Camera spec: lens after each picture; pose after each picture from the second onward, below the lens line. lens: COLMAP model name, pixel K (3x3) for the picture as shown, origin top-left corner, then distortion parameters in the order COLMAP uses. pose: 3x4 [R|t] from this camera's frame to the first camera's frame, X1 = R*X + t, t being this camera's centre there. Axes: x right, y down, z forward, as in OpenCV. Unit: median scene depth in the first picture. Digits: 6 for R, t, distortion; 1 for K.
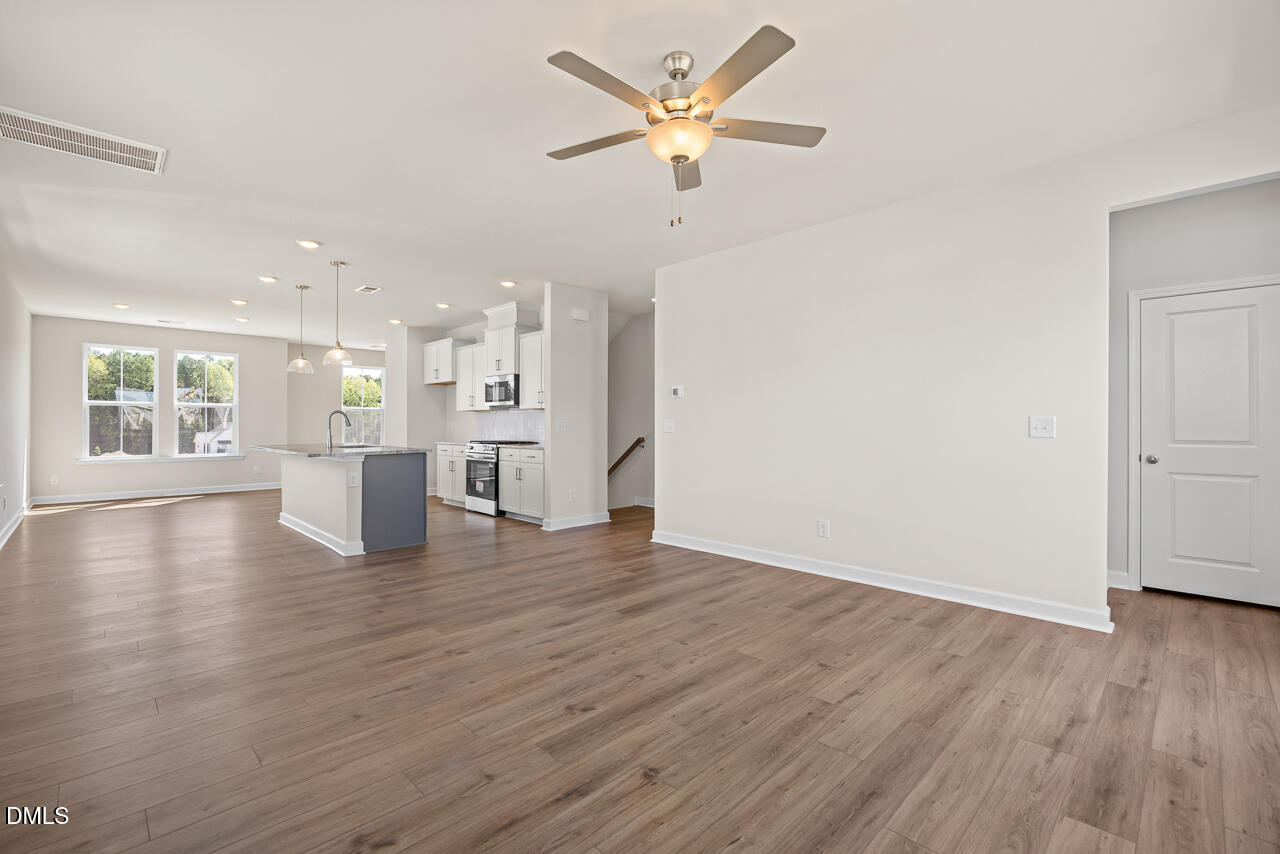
lens RADIAL K [[556.9, 0, 648.4], [0, 556.9, 430.9], [0, 0, 1]] dist [-0.007126, 0.000879]
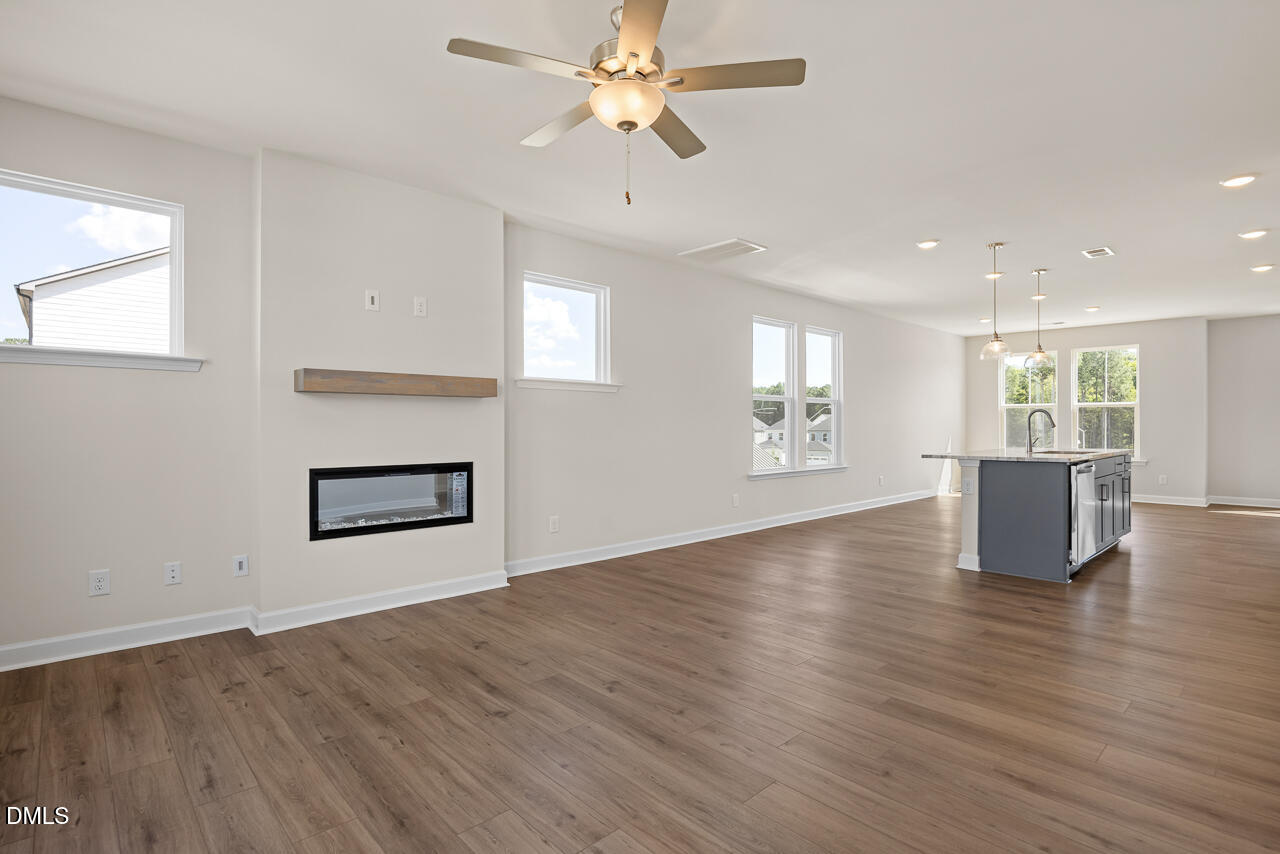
lens RADIAL K [[619.5, 0, 636.3], [0, 619.5, 425.9], [0, 0, 1]] dist [-0.011547, -0.000095]
pose [[-0.037668, -0.000373, -0.999290, 1.025037], [-0.011140, 0.999938, 0.000047, -0.007529], [0.999228, 0.011134, -0.037670, 1.032741]]
